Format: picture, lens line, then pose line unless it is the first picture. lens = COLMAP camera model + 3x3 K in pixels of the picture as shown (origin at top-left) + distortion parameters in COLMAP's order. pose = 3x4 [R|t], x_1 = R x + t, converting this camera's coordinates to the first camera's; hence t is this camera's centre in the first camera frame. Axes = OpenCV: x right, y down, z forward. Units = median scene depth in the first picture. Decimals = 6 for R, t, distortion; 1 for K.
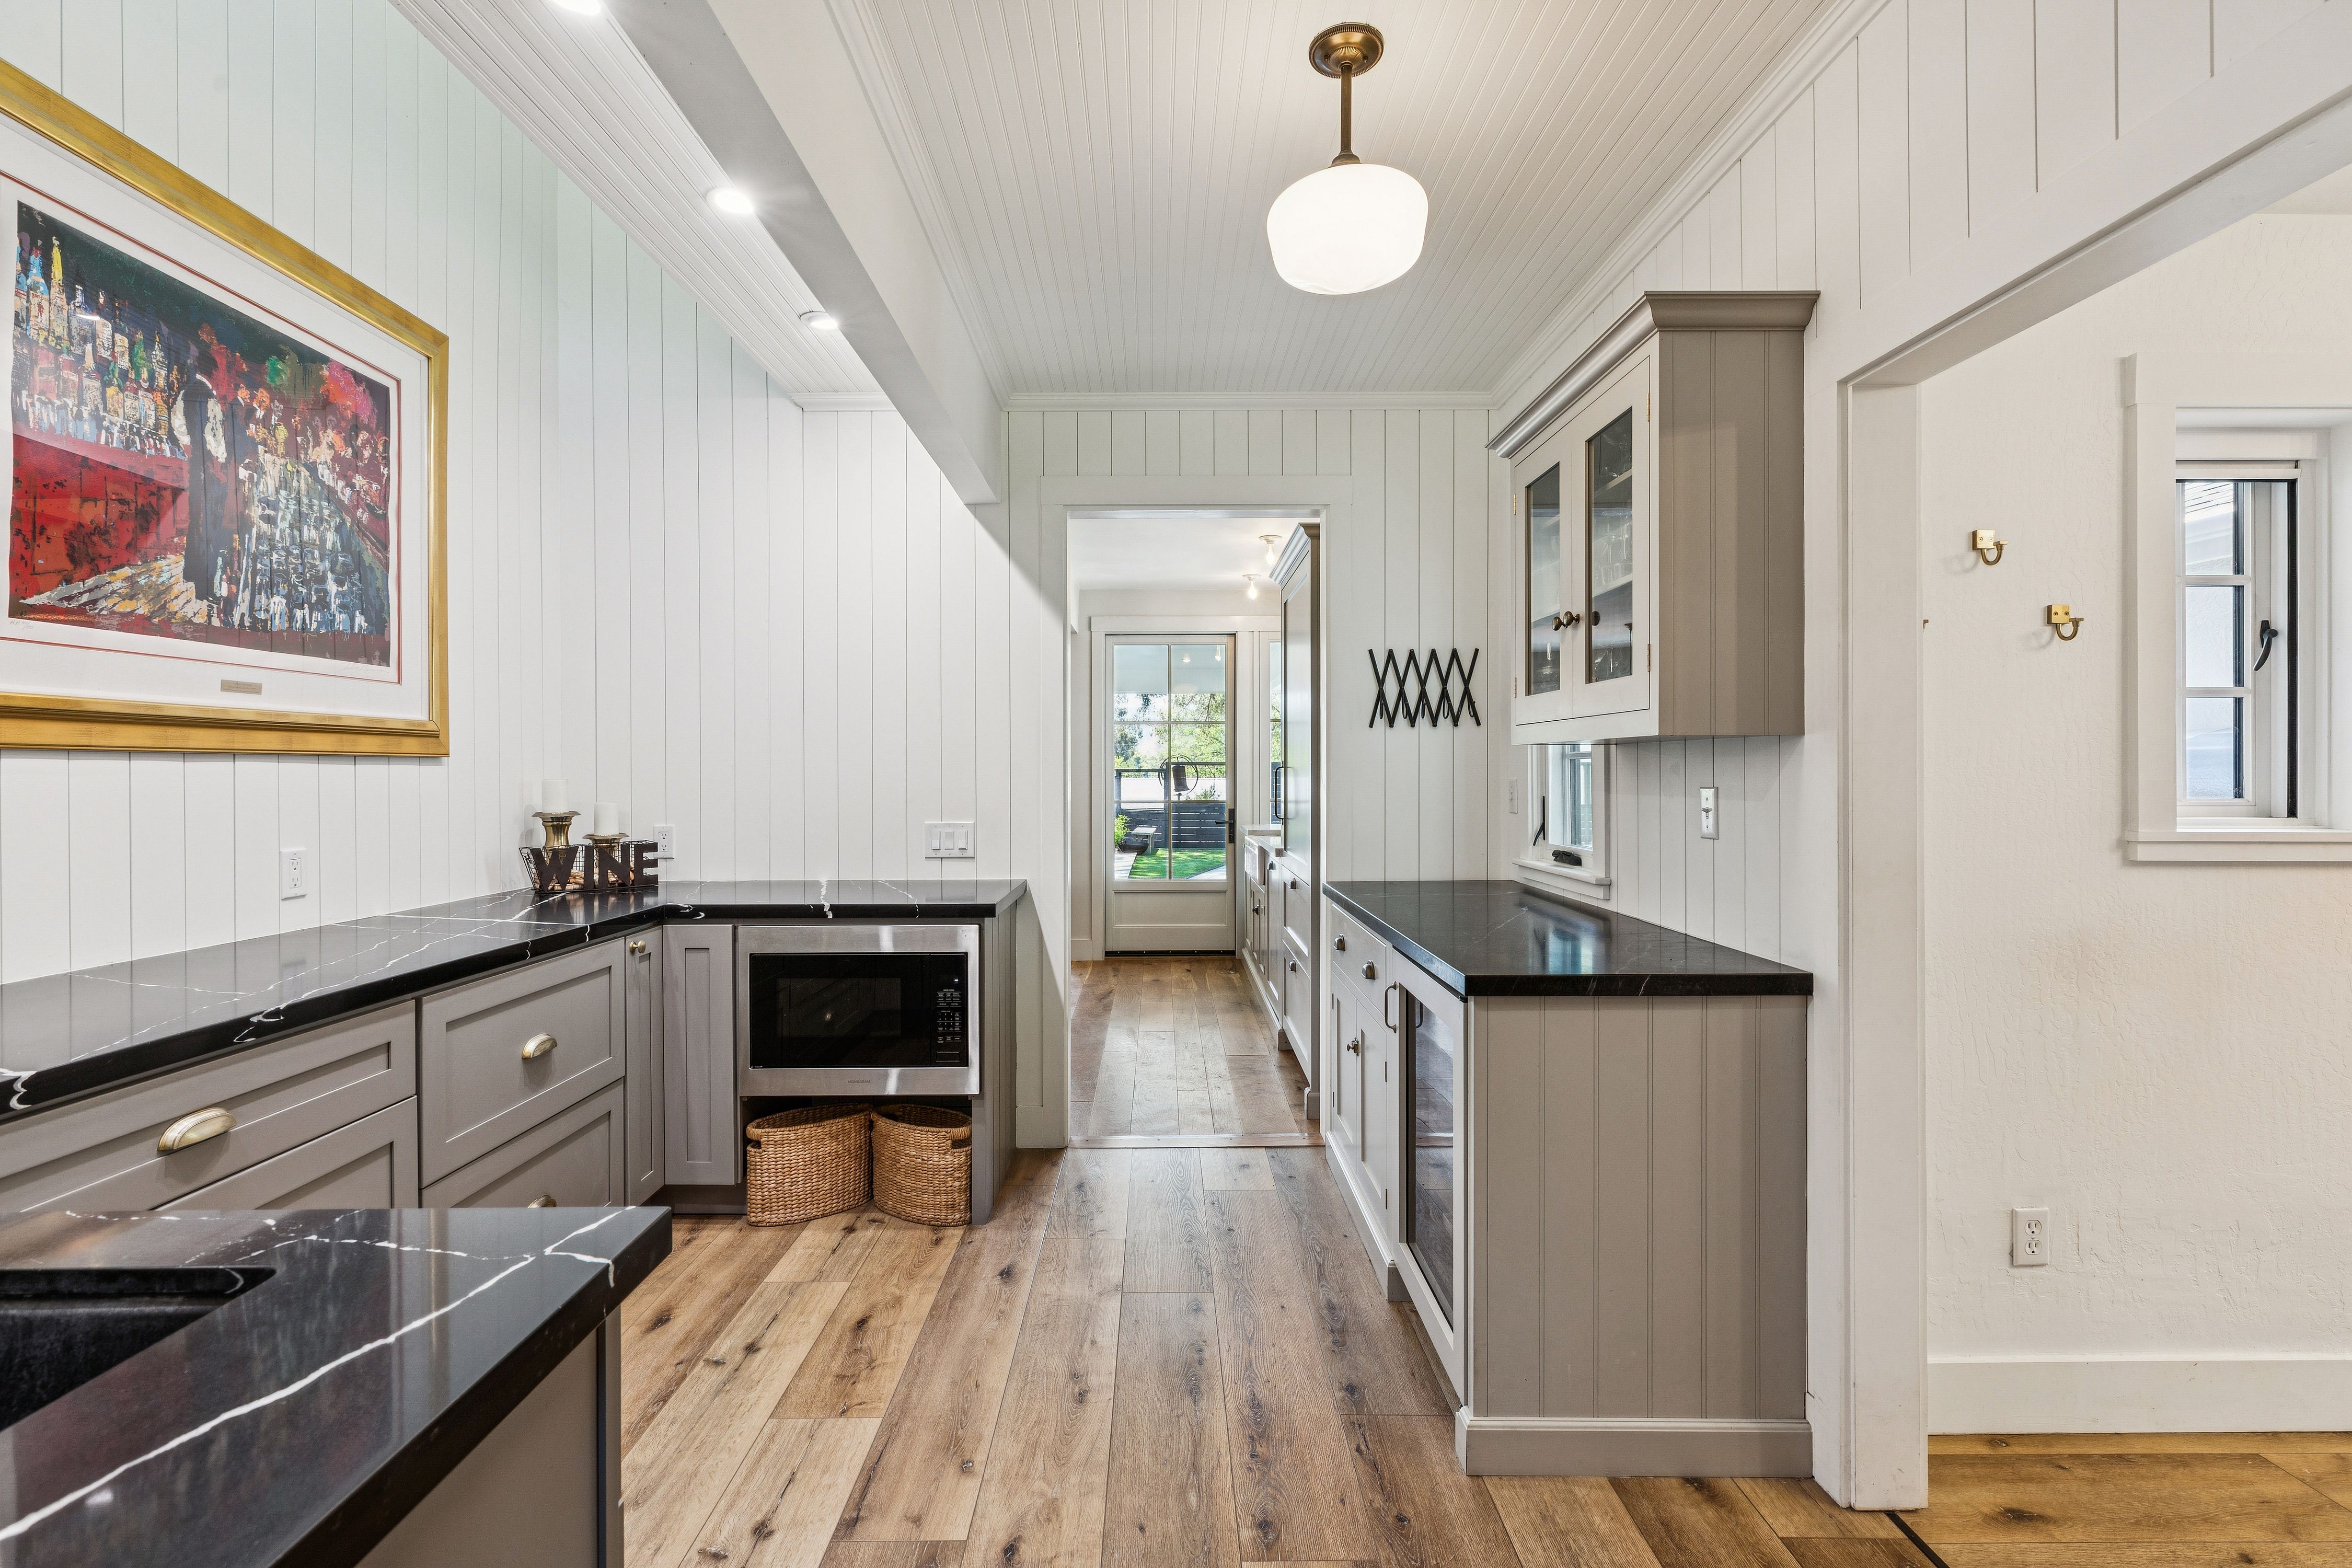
lens RADIAL K [[1056.7, 0, 1167.8], [0, 1056.7, 779.0], [0, 0, 1]] dist [0.002271, 0.000331]
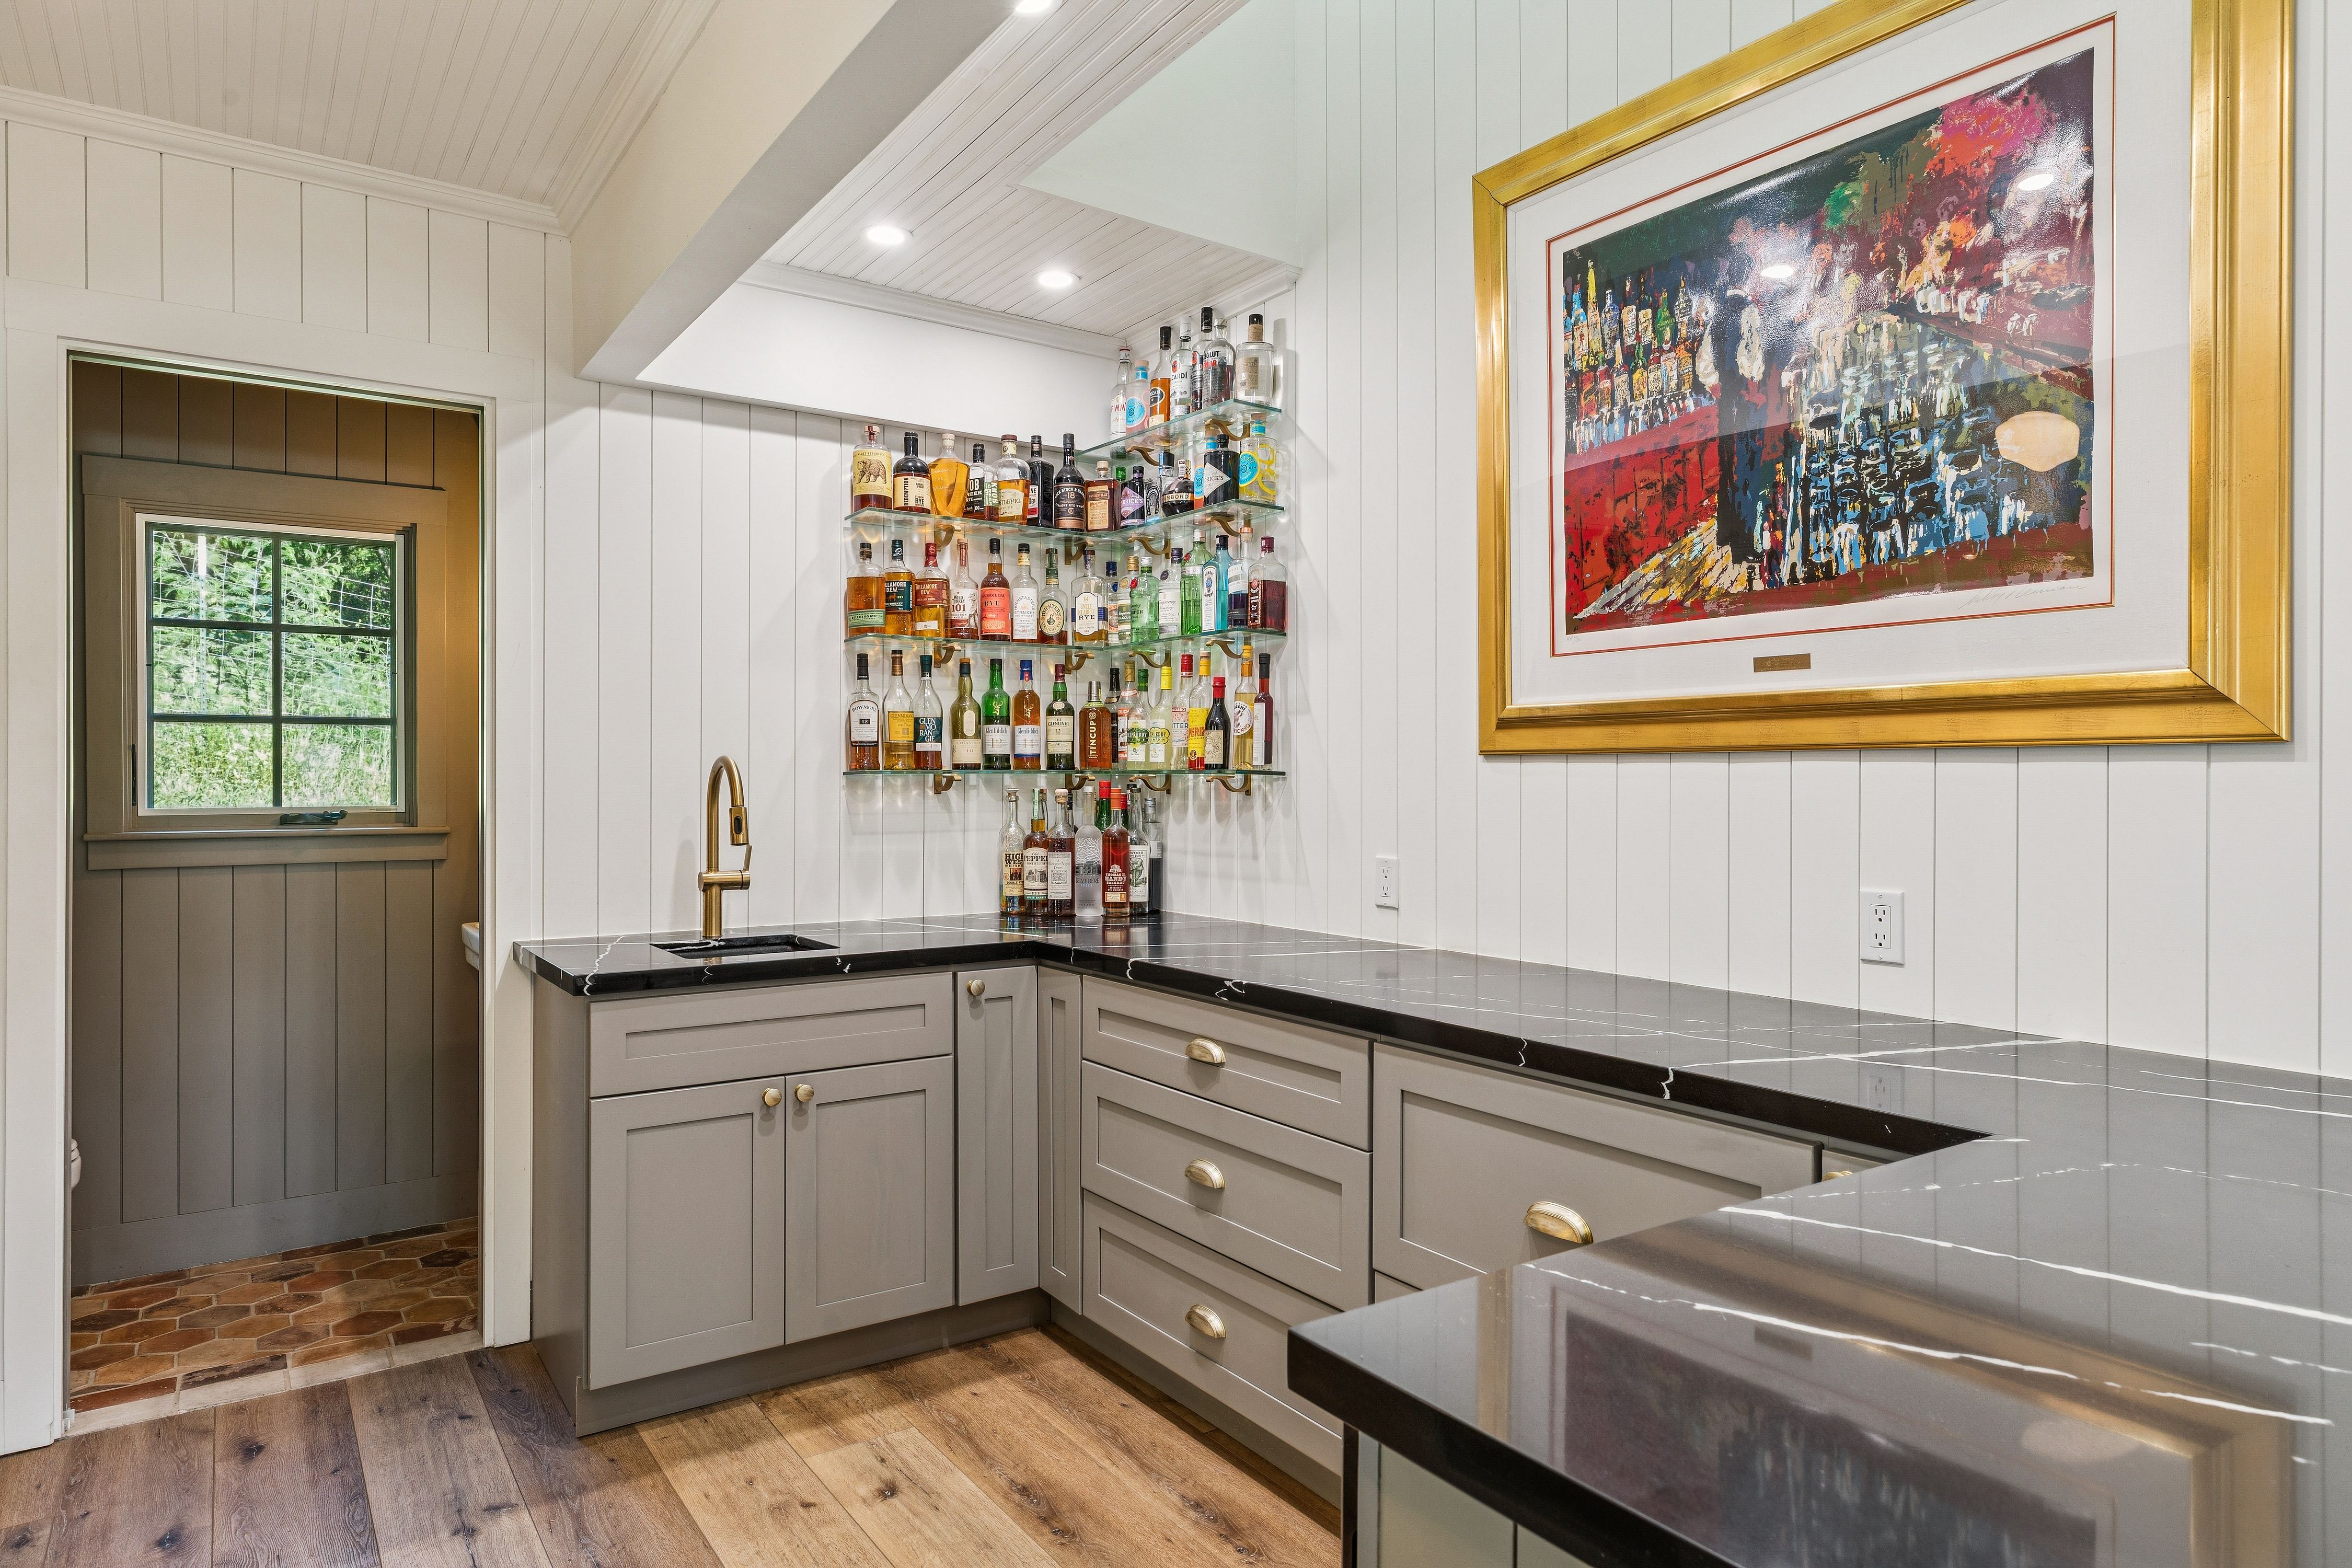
lens RADIAL K [[1381.0, 0, 1180.3], [0, 1381.0, 779.9], [0, 0, 1]] dist [0.007861, -0.001845]
pose [[-0.827504, 0.004849, -0.561439, 0.037759], [-0.001035, 0.999948, 0.010162, -0.012936], [0.561459, 0.008990, -0.827455, 1.596246]]
